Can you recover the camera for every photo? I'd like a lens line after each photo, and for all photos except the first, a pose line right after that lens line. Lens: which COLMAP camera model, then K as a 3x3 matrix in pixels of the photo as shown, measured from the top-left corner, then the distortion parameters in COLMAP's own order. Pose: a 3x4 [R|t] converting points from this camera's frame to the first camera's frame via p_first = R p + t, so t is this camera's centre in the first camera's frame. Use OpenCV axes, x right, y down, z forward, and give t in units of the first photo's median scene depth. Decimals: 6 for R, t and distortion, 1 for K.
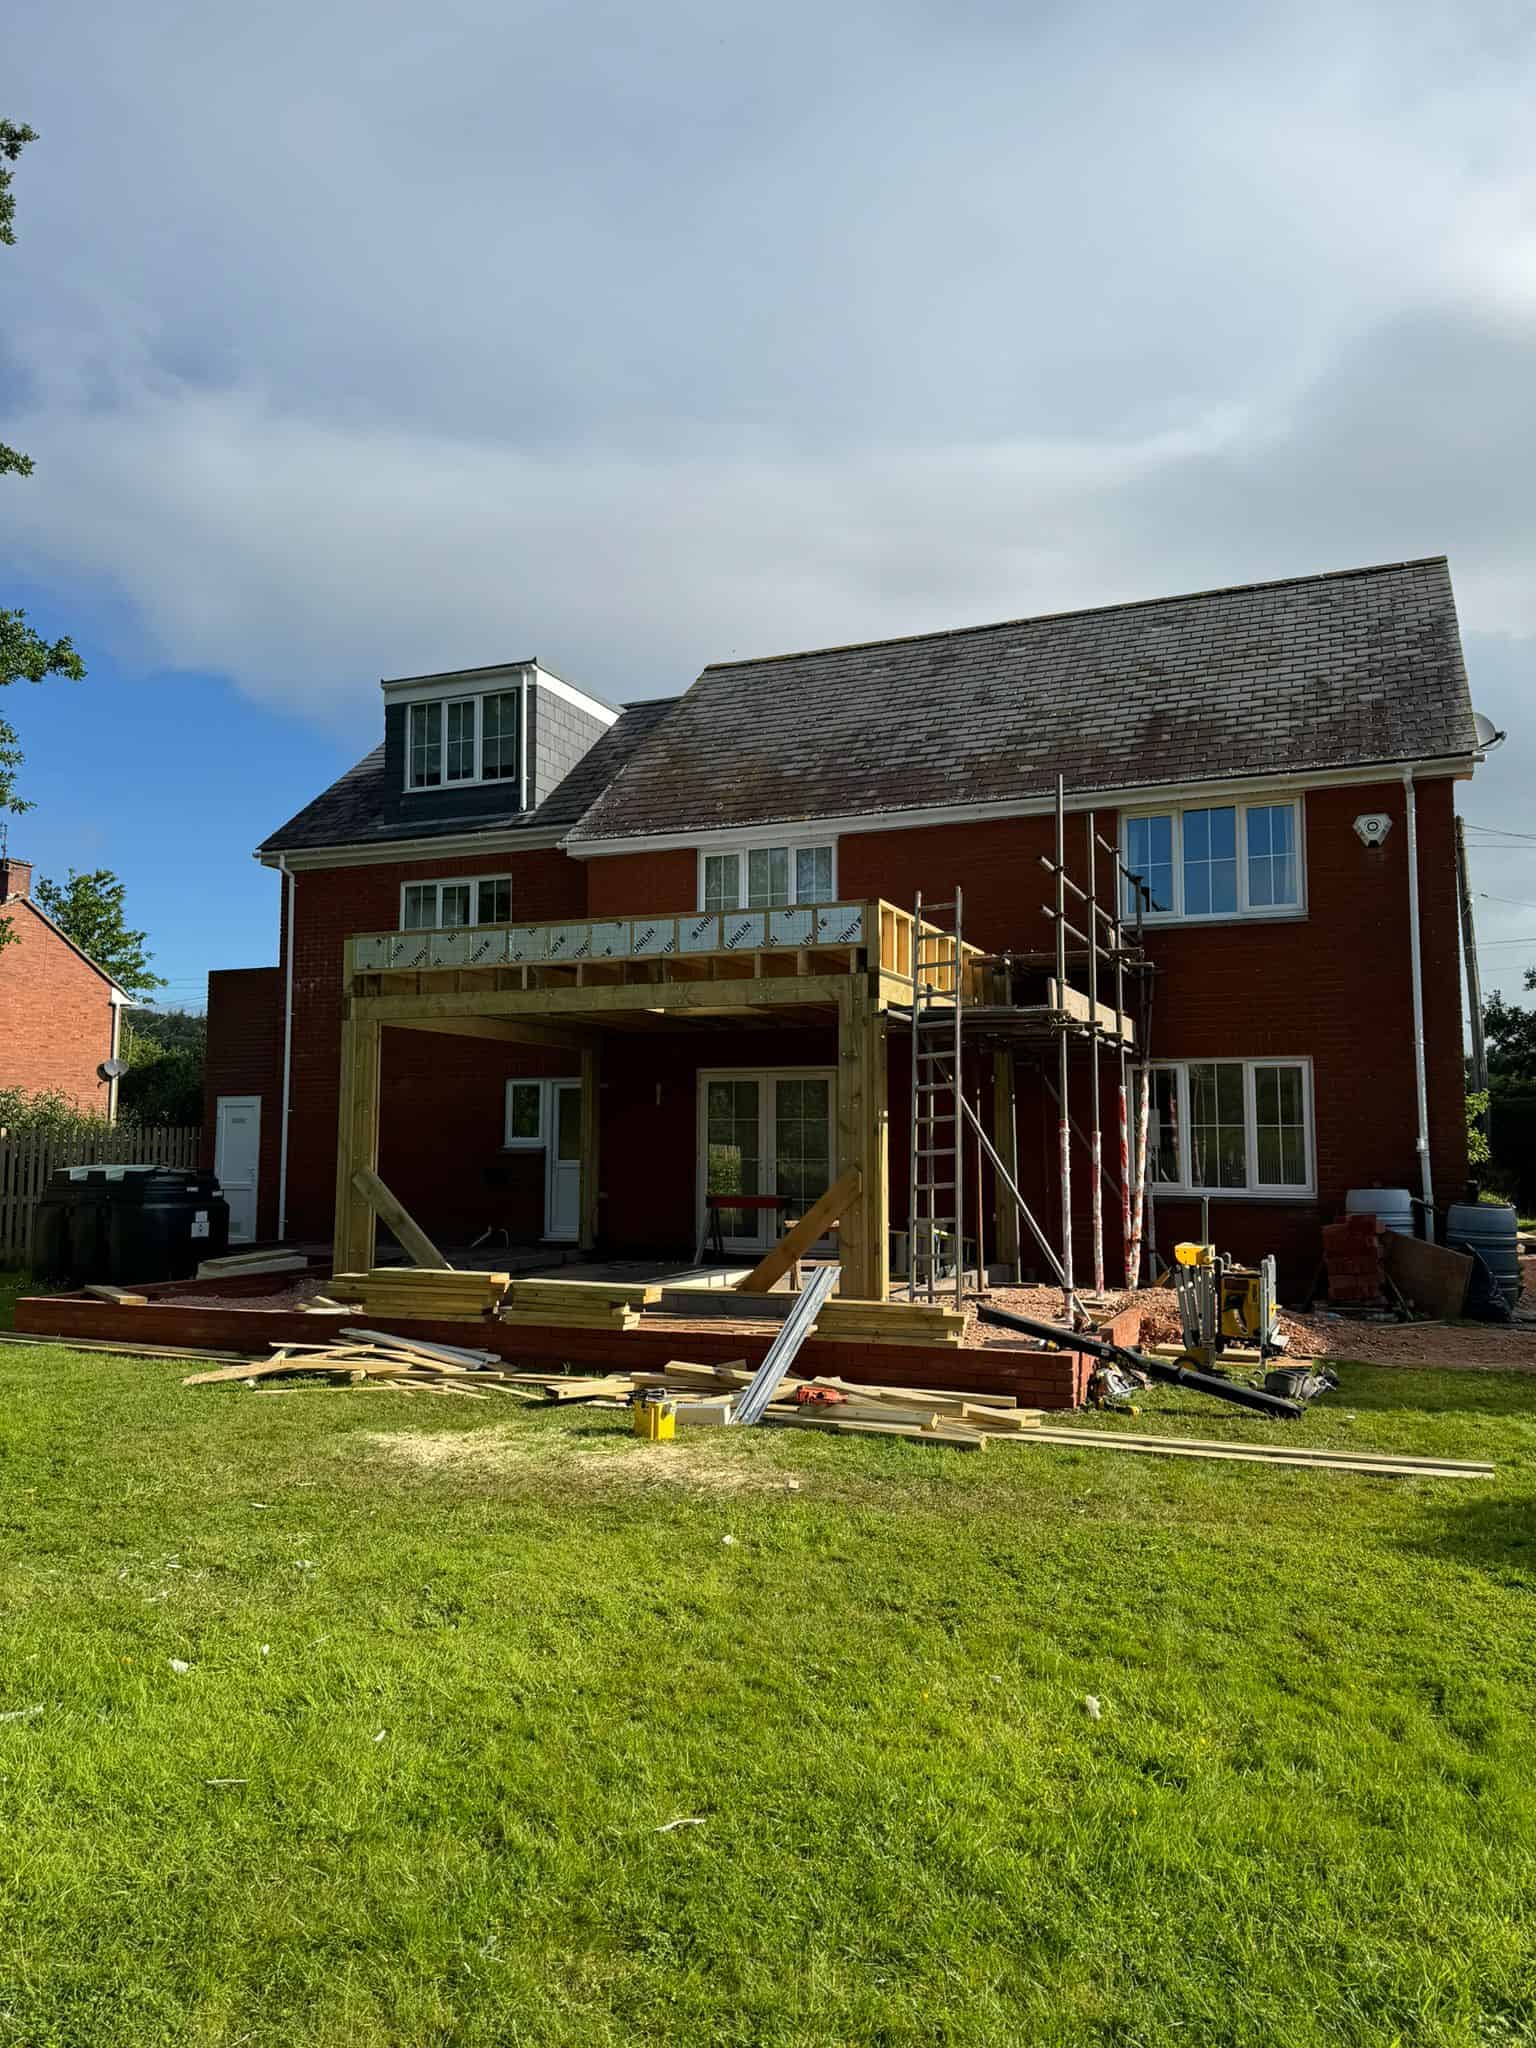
lens RADIAL K [[1410.6, 0, 768.0], [0, 1410.6, 1024.0], [0, 0, 1]] dist [0.107550, 0.000198]
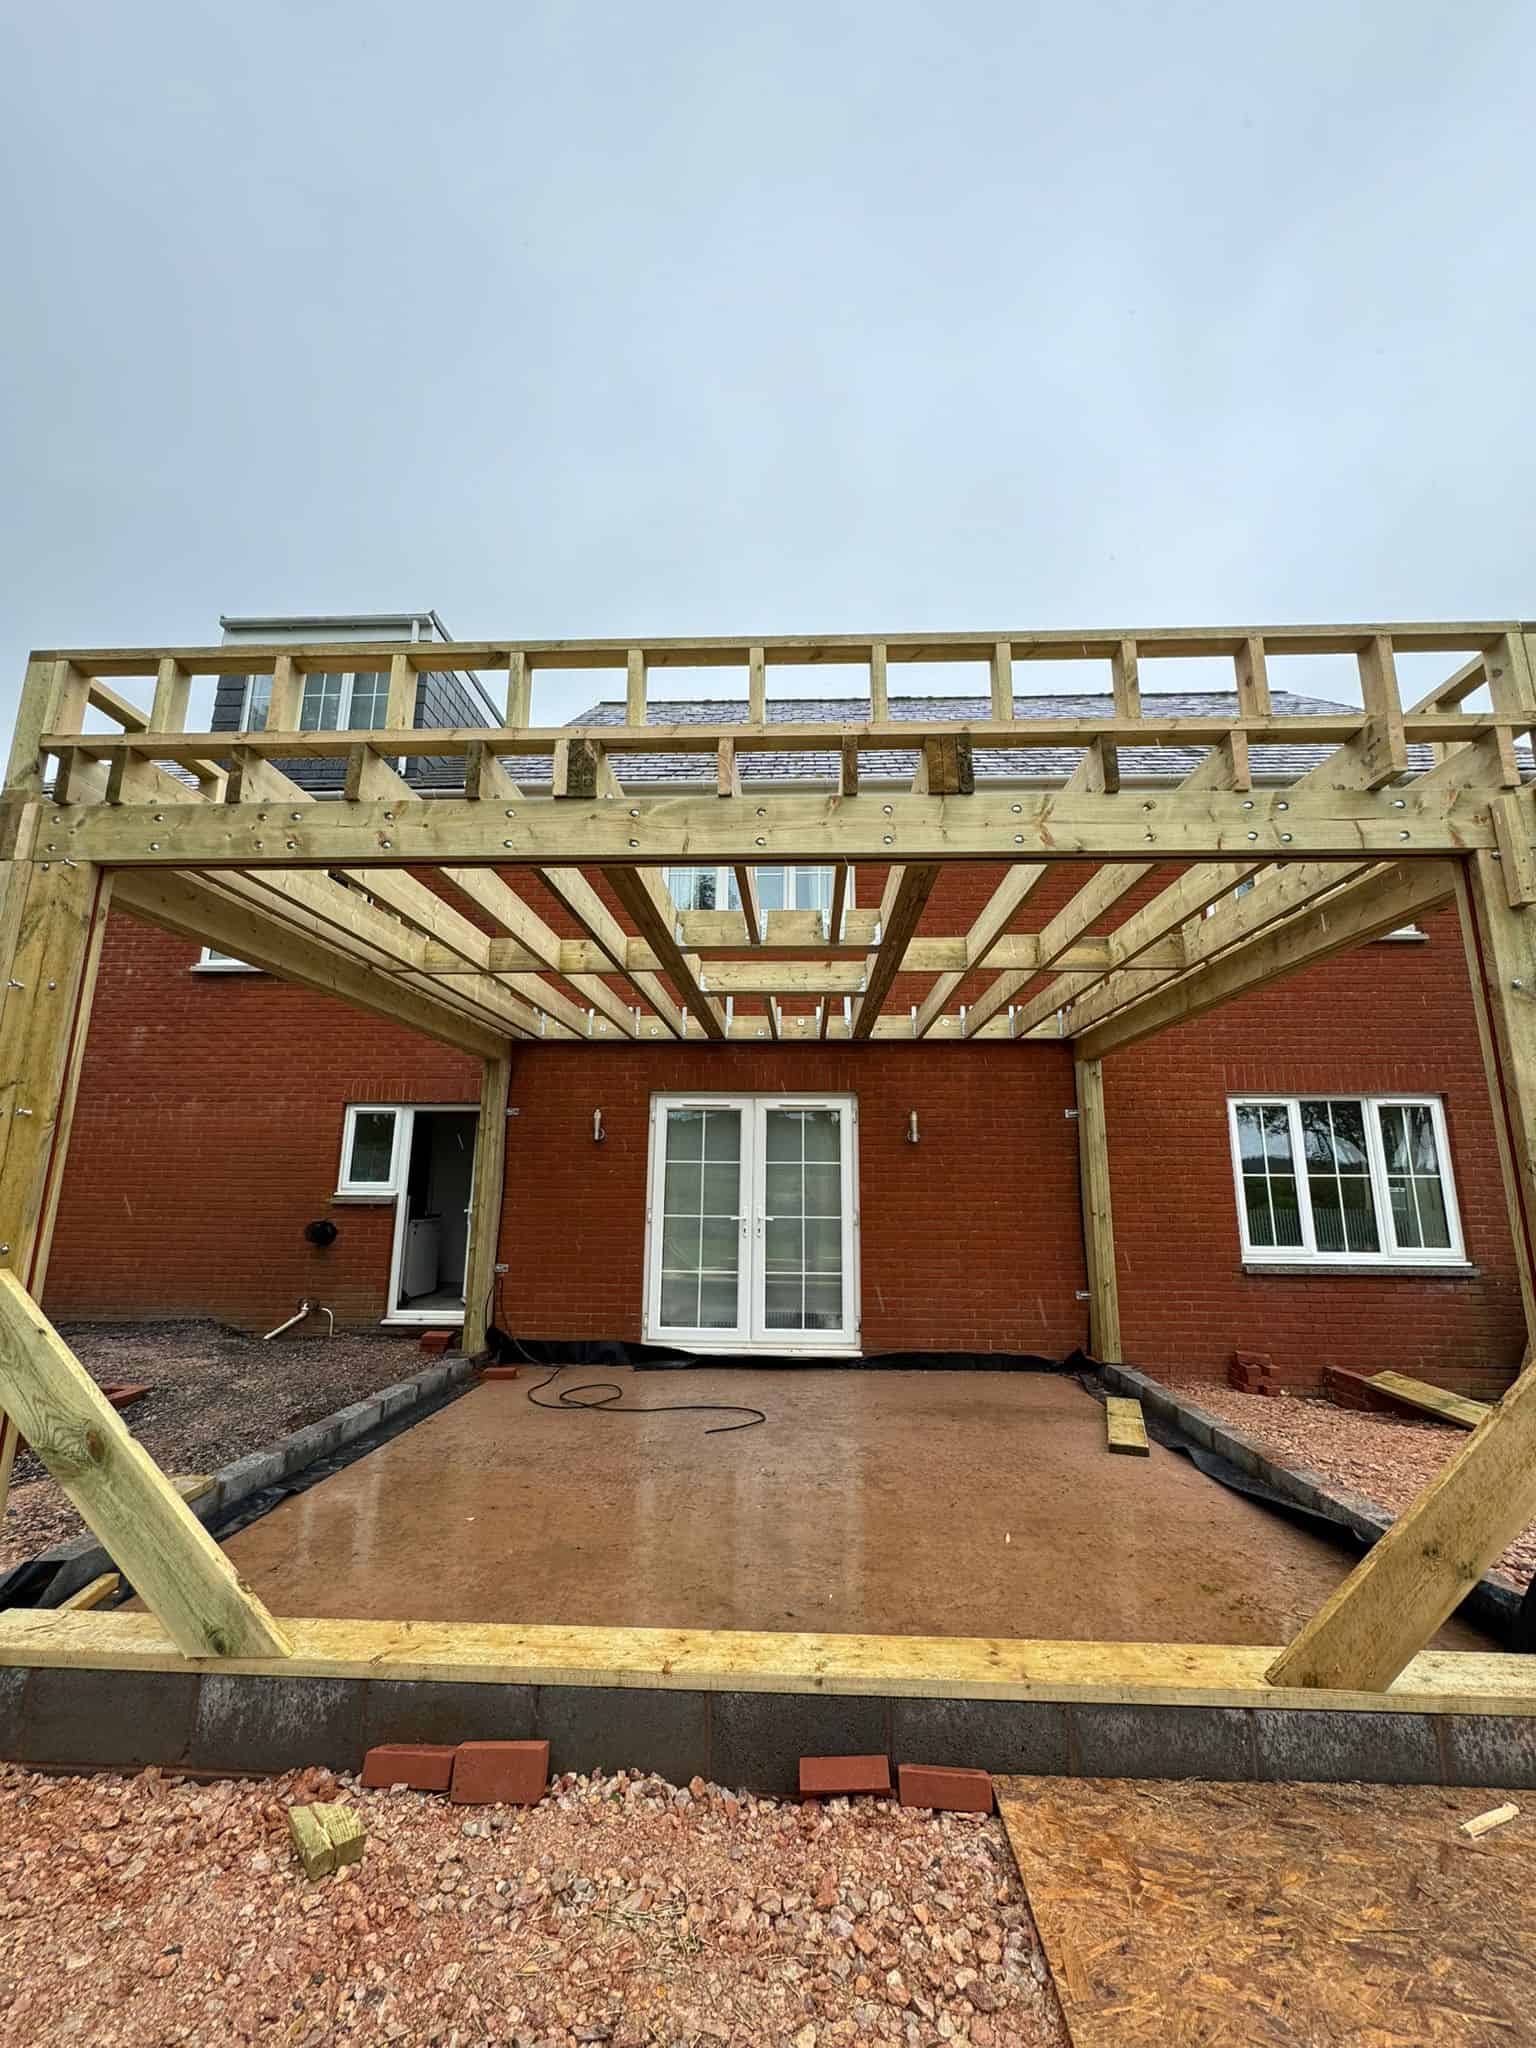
lens RADIAL K [[808.3, 0, 768.4], [0, 808.3, 1028.8], [0, 0, 1]] dist [-0.002254, -0.000080]
pose [[0.937117, 0.073323, 0.341226, -0.128749], [-0.036785, 0.992988, -0.112349, 0.040584], [-0.347071, 0.092733, 0.933243, 0.531841]]
